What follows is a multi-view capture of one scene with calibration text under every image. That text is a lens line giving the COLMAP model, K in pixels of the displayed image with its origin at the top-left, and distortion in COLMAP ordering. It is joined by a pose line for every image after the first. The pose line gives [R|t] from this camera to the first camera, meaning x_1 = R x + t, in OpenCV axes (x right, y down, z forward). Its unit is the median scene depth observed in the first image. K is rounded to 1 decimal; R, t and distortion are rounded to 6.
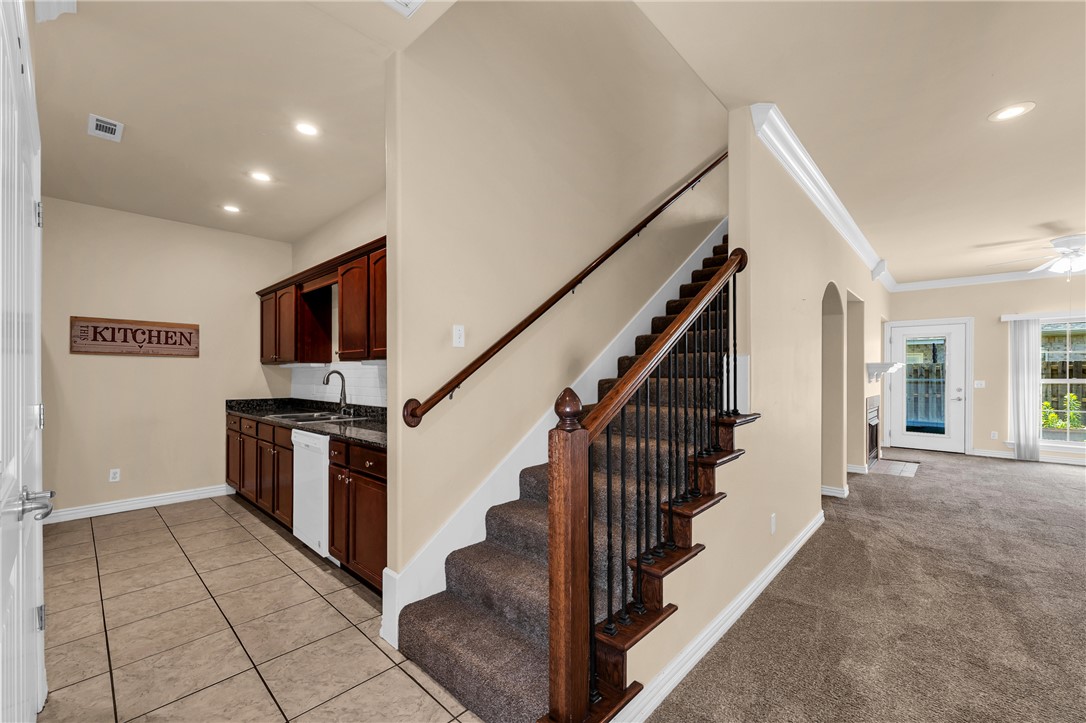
lens RADIAL K [[440.9, 0, 542.7], [0, 440.9, 366.9], [0, 0, 1]] dist [0.000099, -0.000067]
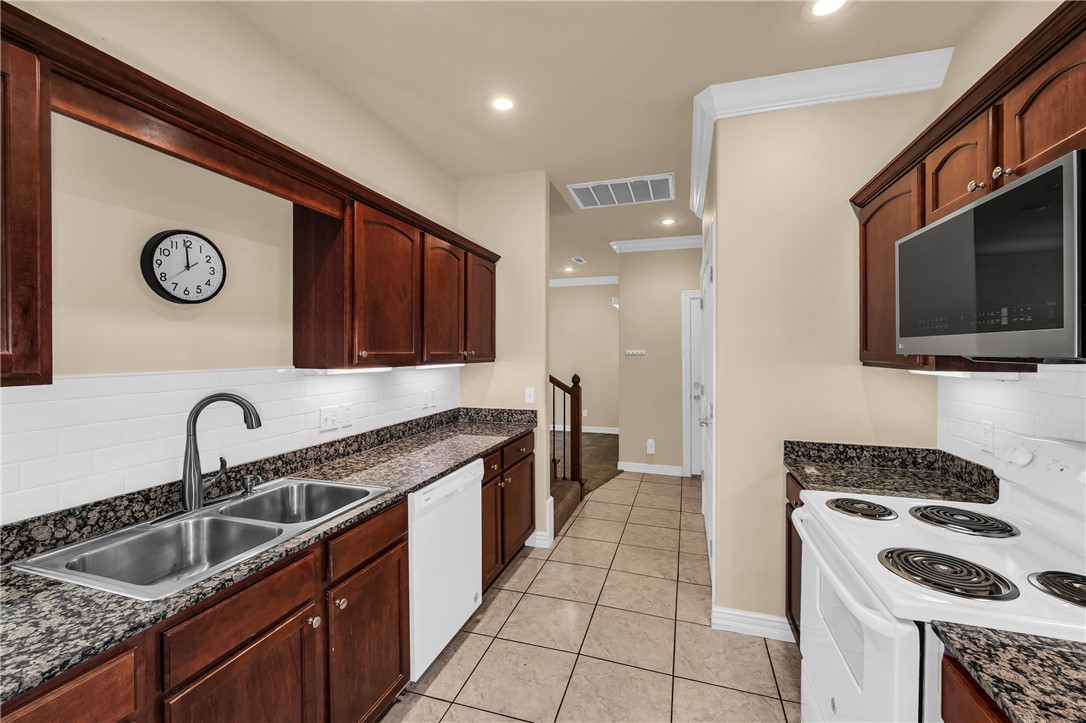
lens RADIAL K [[440.9, 0, 543.7], [0, 440.9, 359.5], [0, 0, 1]] dist [0.000099, -0.000067]
pose [[-0.431658, -0.002375, 0.902034, -1.494881], [-0.007768, 0.999969, -0.001084, -0.033369], [-0.902004, -0.007474, -0.431663, 1.448007]]
